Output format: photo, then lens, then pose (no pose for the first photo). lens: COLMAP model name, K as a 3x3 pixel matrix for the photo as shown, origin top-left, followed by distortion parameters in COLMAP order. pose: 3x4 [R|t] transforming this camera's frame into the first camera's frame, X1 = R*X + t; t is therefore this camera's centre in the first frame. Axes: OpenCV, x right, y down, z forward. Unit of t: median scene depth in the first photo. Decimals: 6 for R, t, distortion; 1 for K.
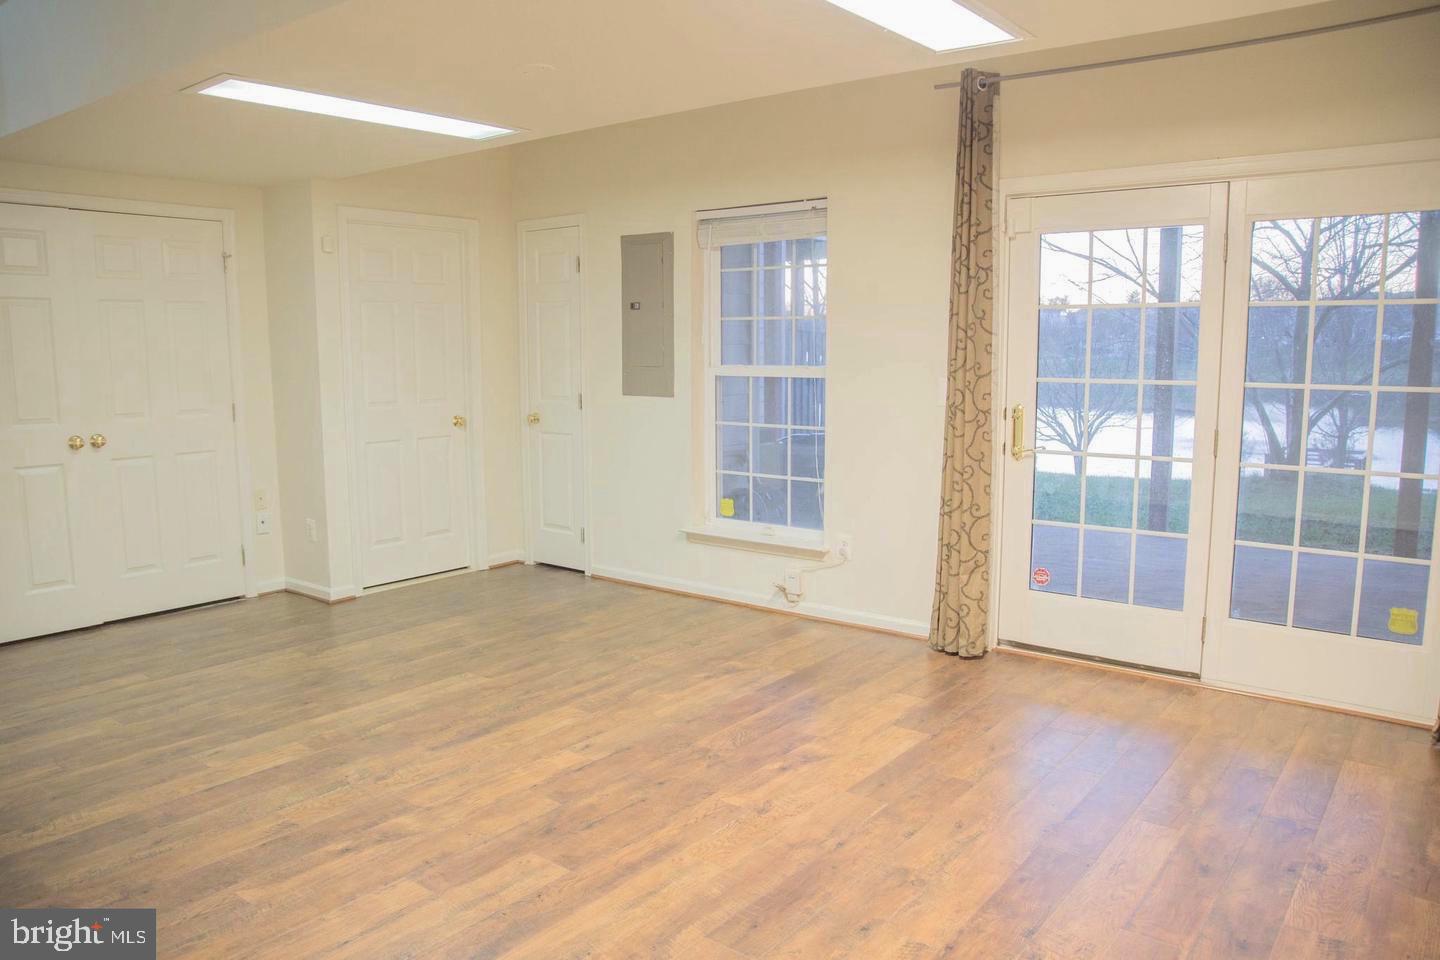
lens RADIAL K [[1030.1, 0, 720.0], [0, 1030.1, 480.0], [0, 0, 1]] dist [-0.141245, 0.081925]
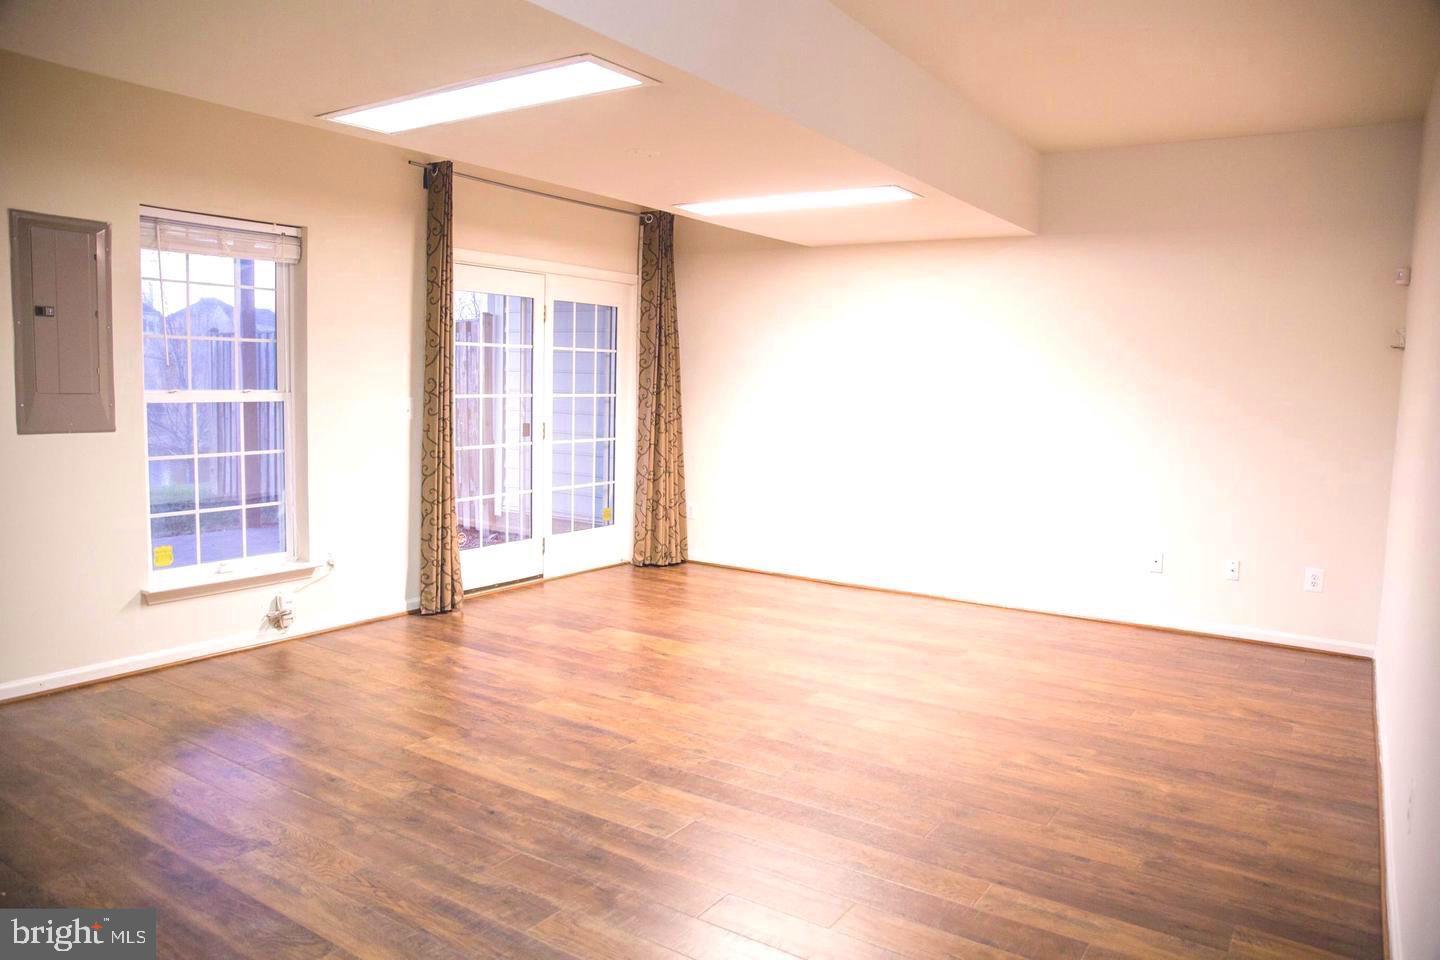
lens RADIAL K [[1030.1, 0, 720.0], [0, 1030.1, 480.0], [0, 0, 1]] dist [-0.141245, 0.081925]
pose [[-0.094403, -0.099022, 0.990597, -1.088706], [0.105066, 0.988493, 0.108824, -0.099244], [-0.989974, 0.114351, -0.082913, 0.772300]]
